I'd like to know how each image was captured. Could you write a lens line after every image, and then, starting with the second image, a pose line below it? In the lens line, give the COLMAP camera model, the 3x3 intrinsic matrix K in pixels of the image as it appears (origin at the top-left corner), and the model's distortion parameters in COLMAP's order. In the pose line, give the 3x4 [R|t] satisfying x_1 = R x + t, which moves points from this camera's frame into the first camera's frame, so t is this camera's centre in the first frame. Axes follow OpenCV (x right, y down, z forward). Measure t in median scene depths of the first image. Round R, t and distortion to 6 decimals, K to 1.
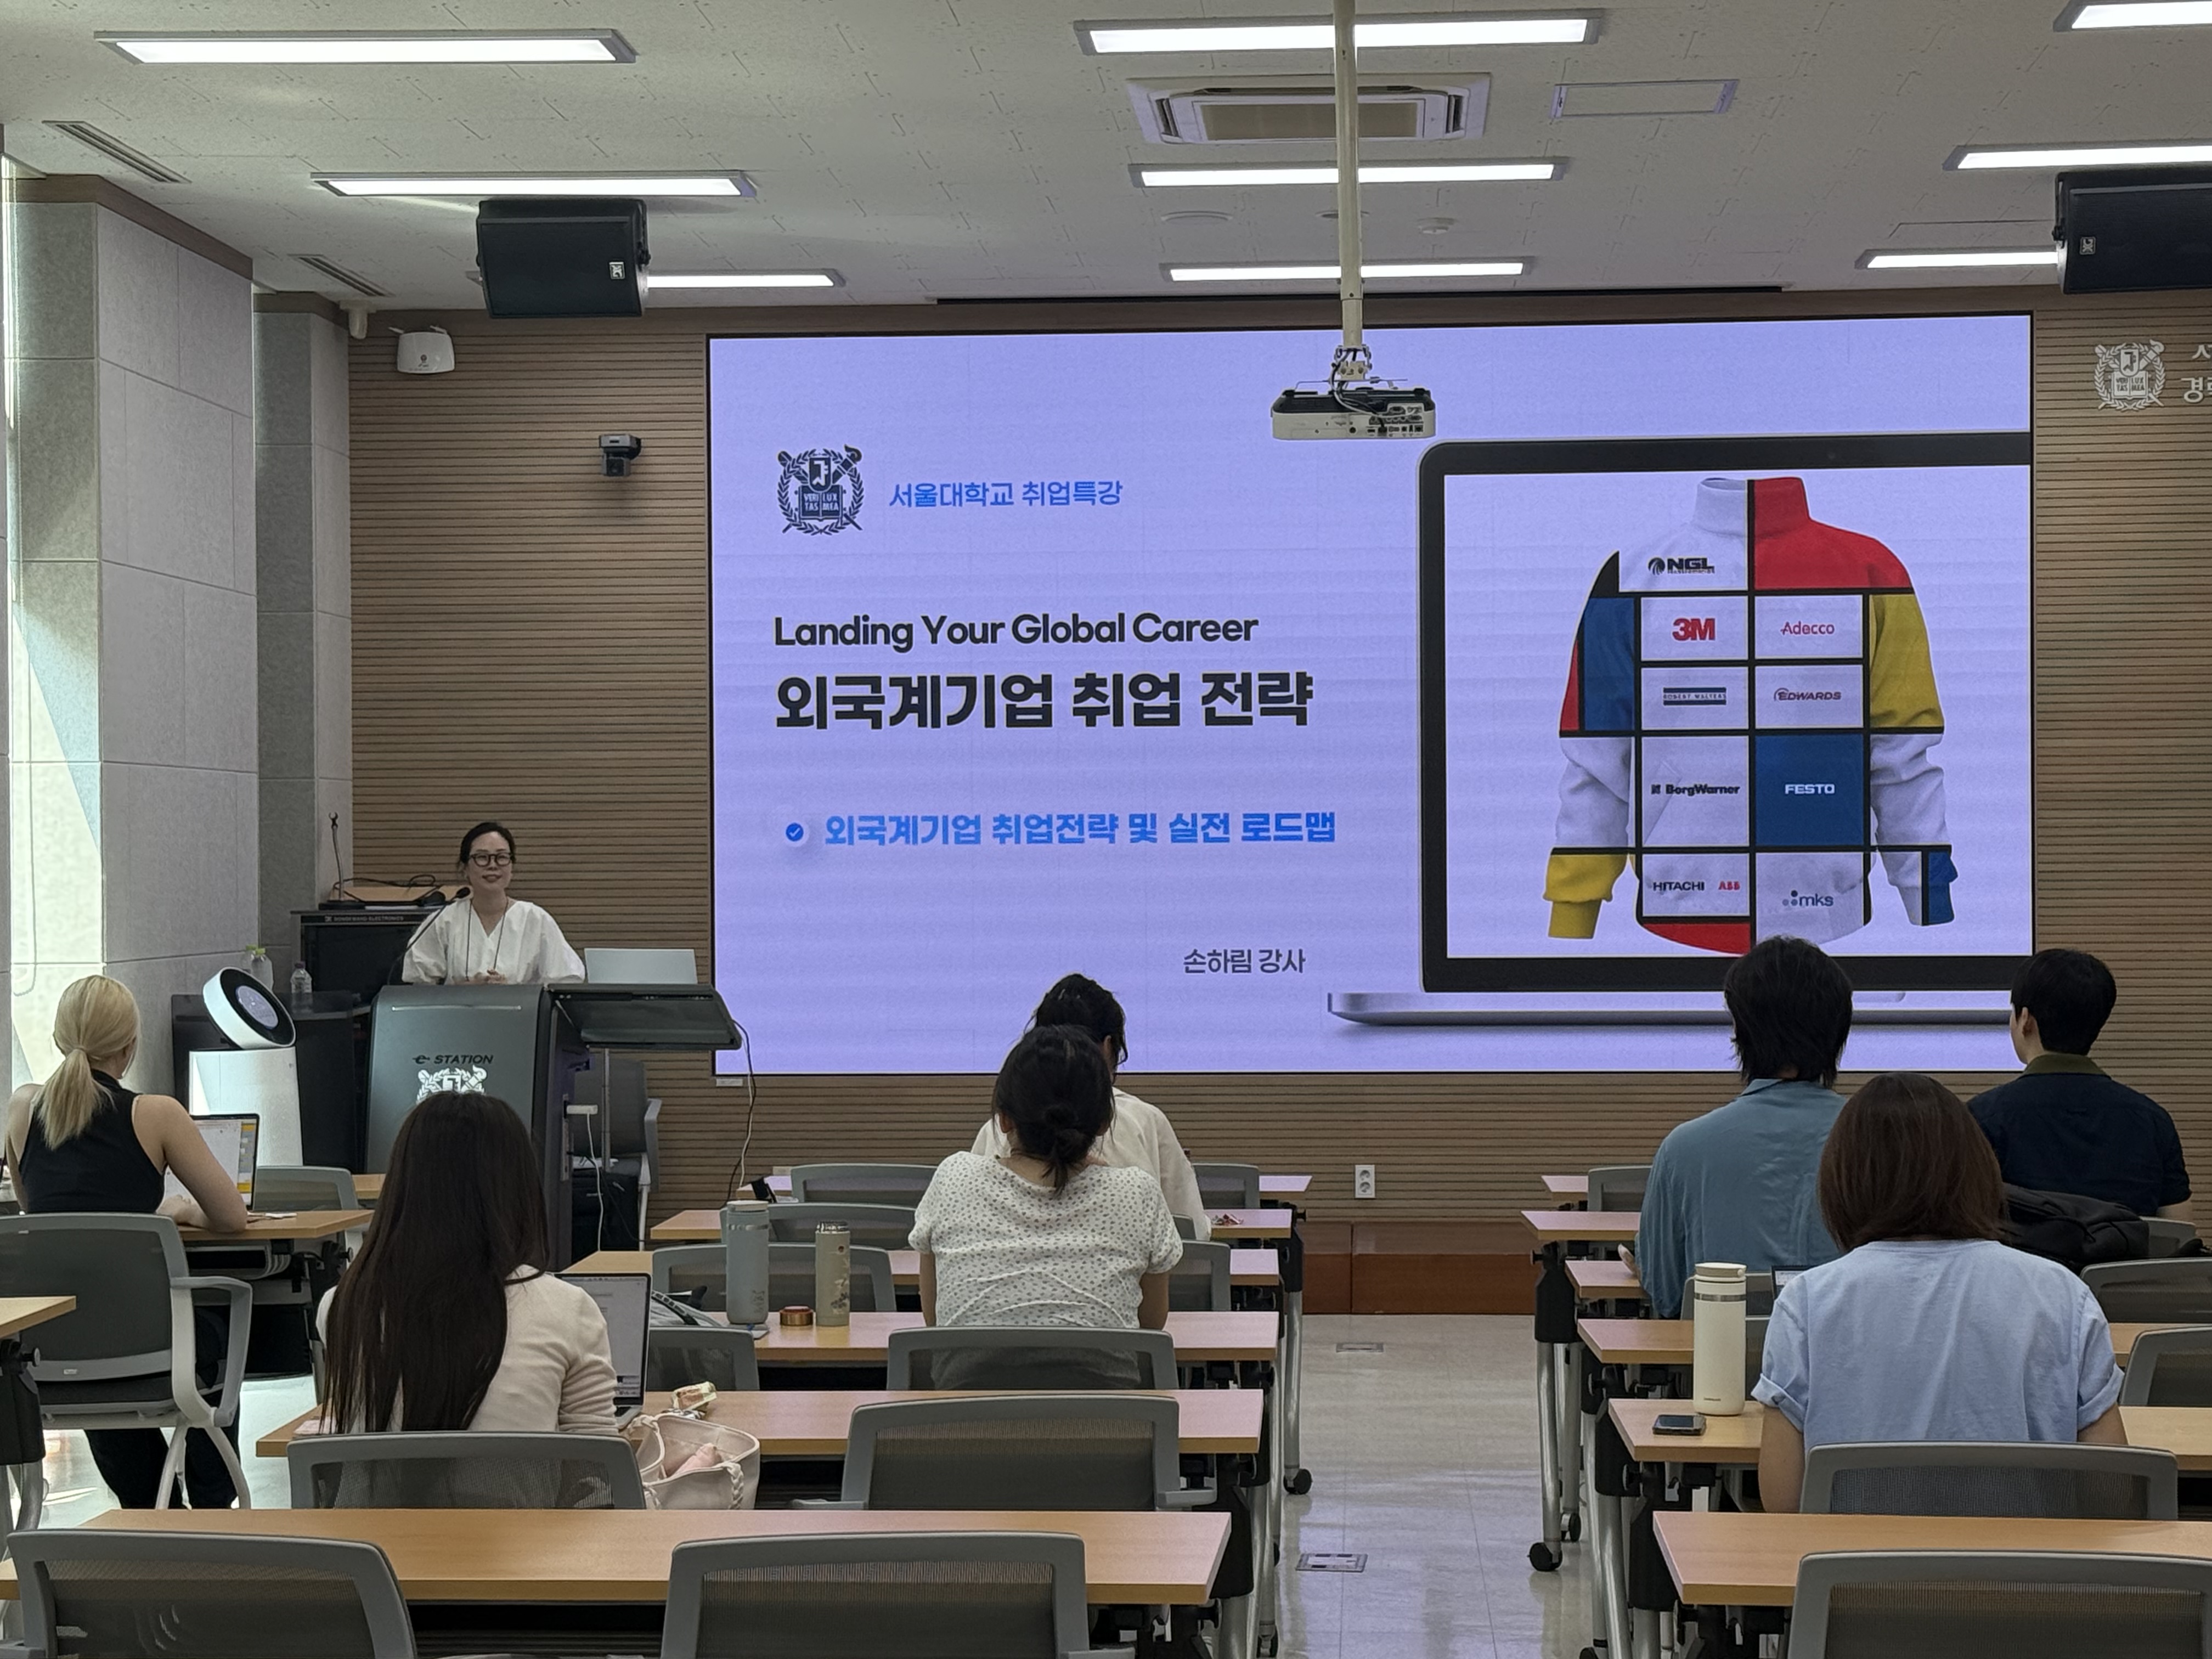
lens RADIAL K [[4050.2, 0, 1041.3], [0, 4050.2, 830.3], [0, 0, 1]] dist [-0.002037, 0.486357]
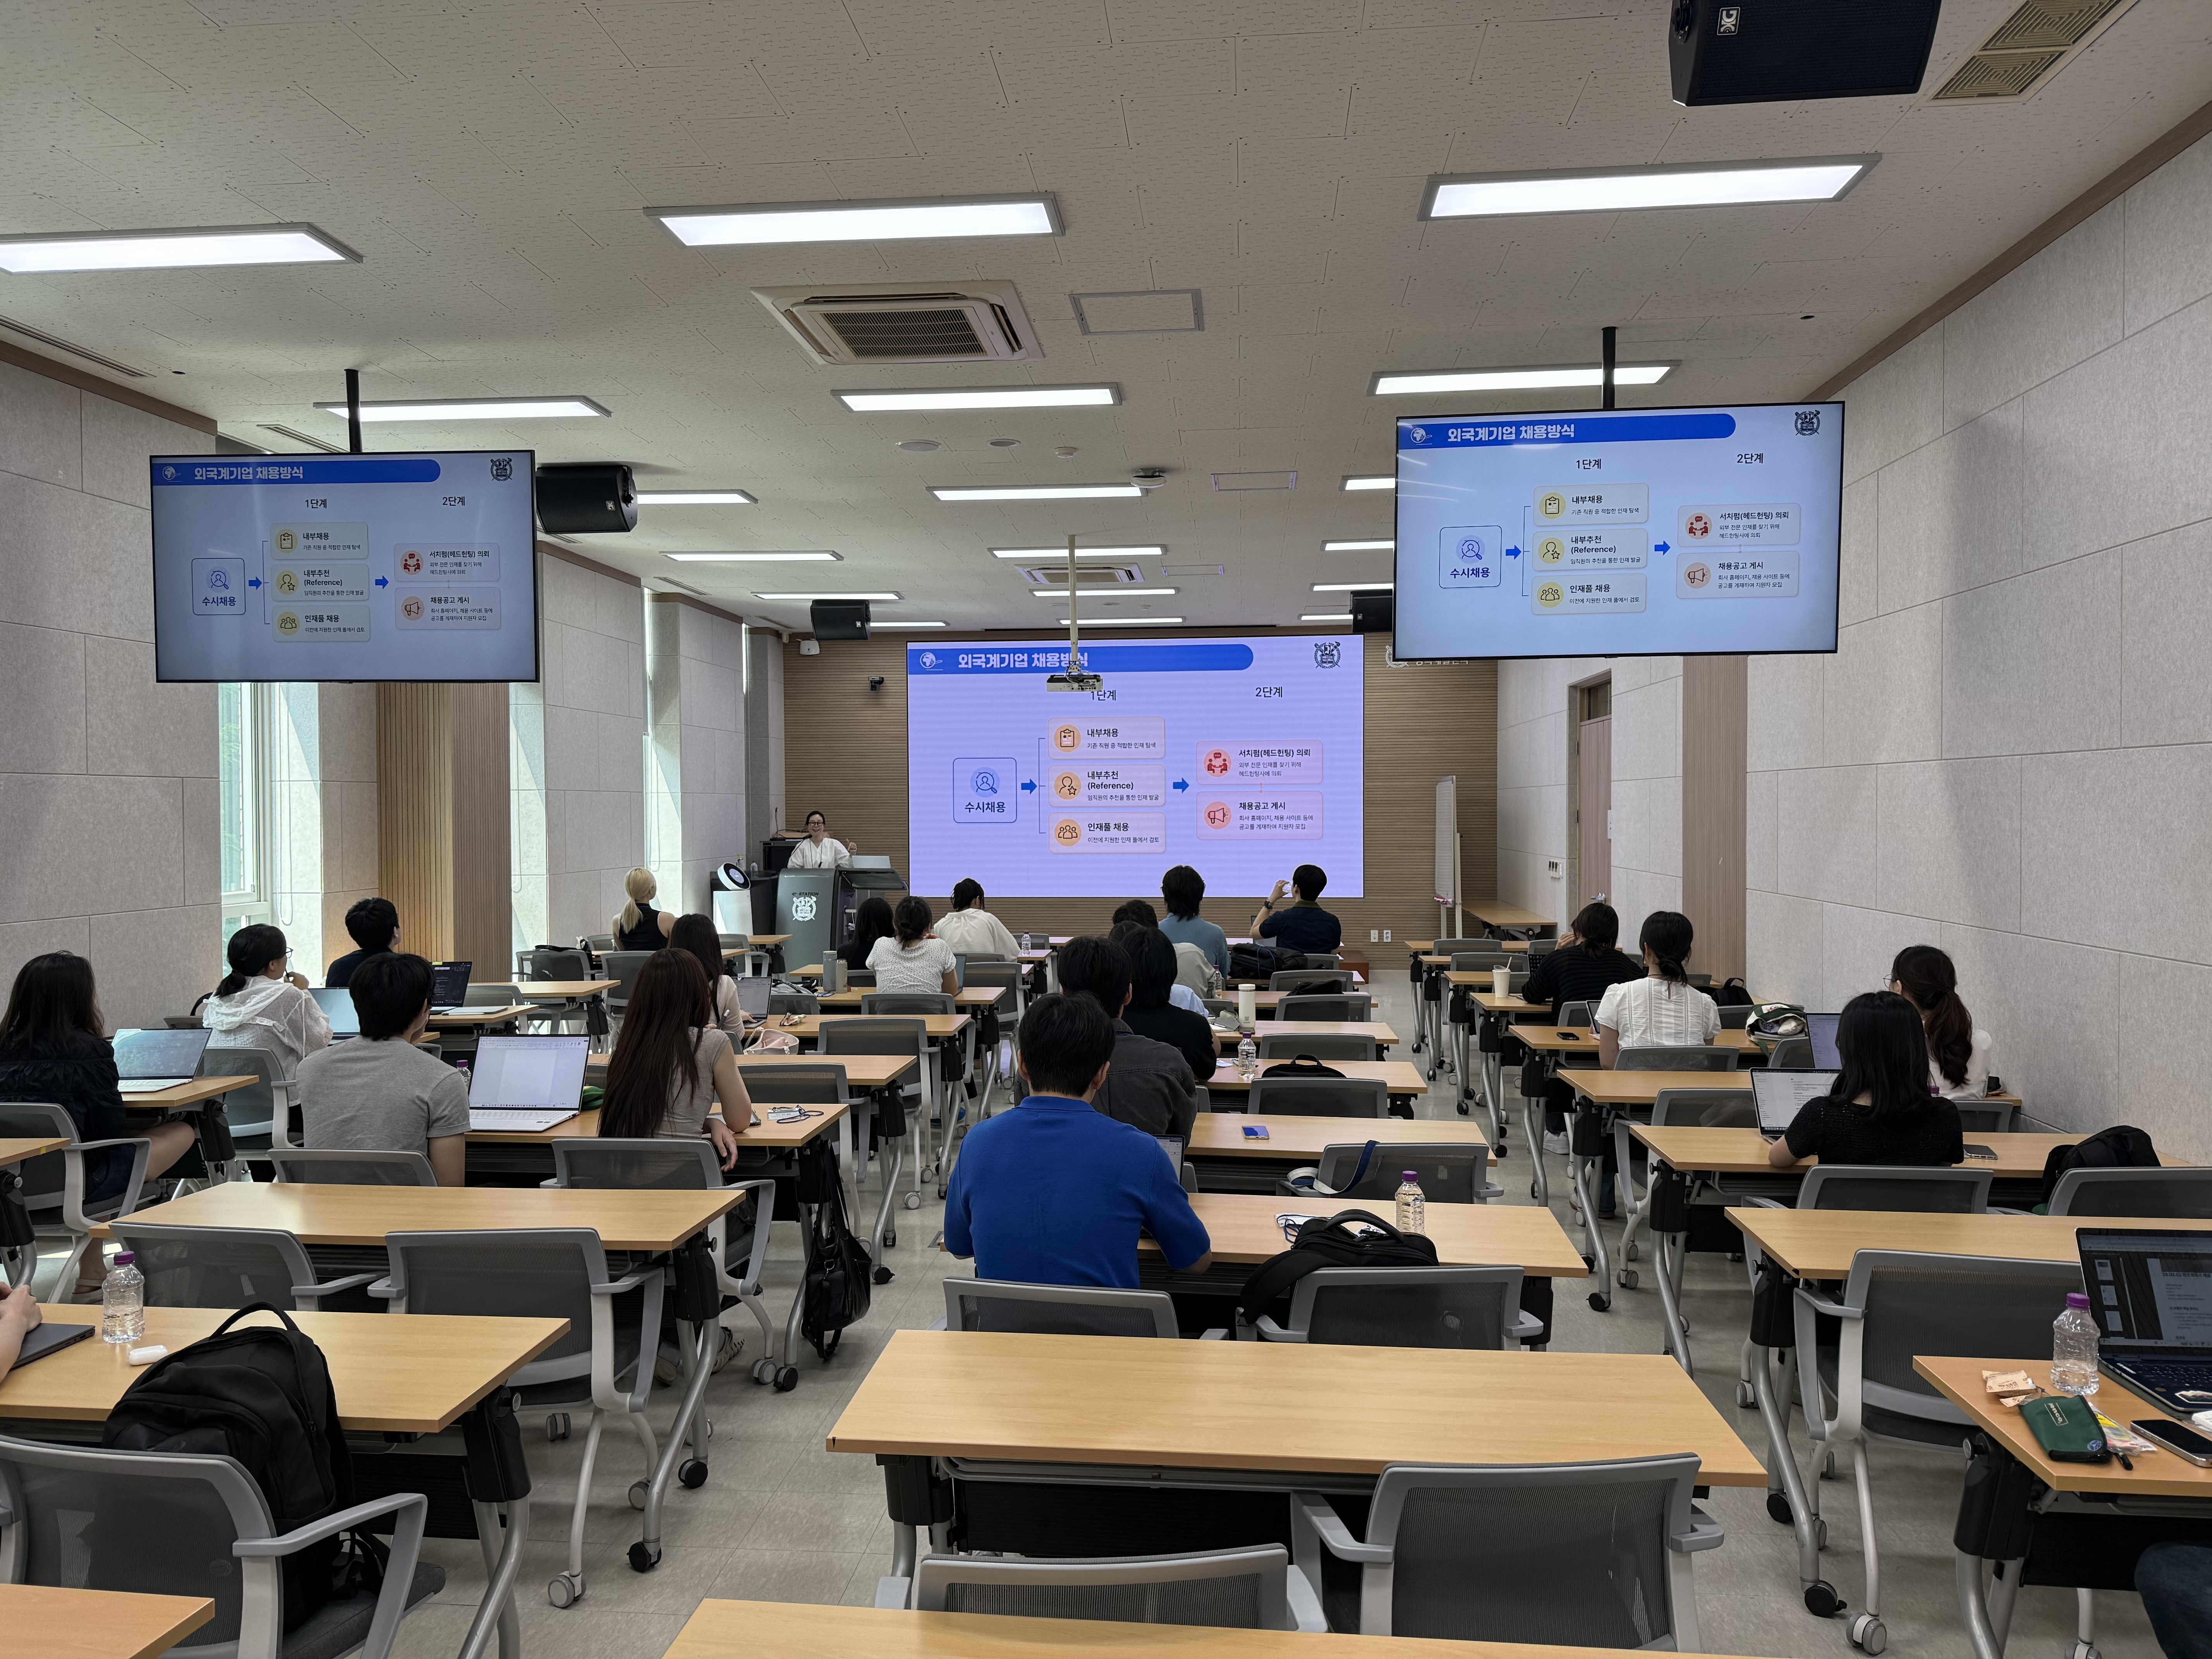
lens RADIAL K [[1488.8, 0, 1114.7], [0, 1488.8, 792.3], [0, 0, 1]] dist [0.039948, -0.124265]
pose [[0.999936, 0.001274, -0.011218, 0.088150], [-0.001297, 0.999997, -0.001995, -0.014652], [0.011216, 0.002010, 0.999935, -0.068086]]
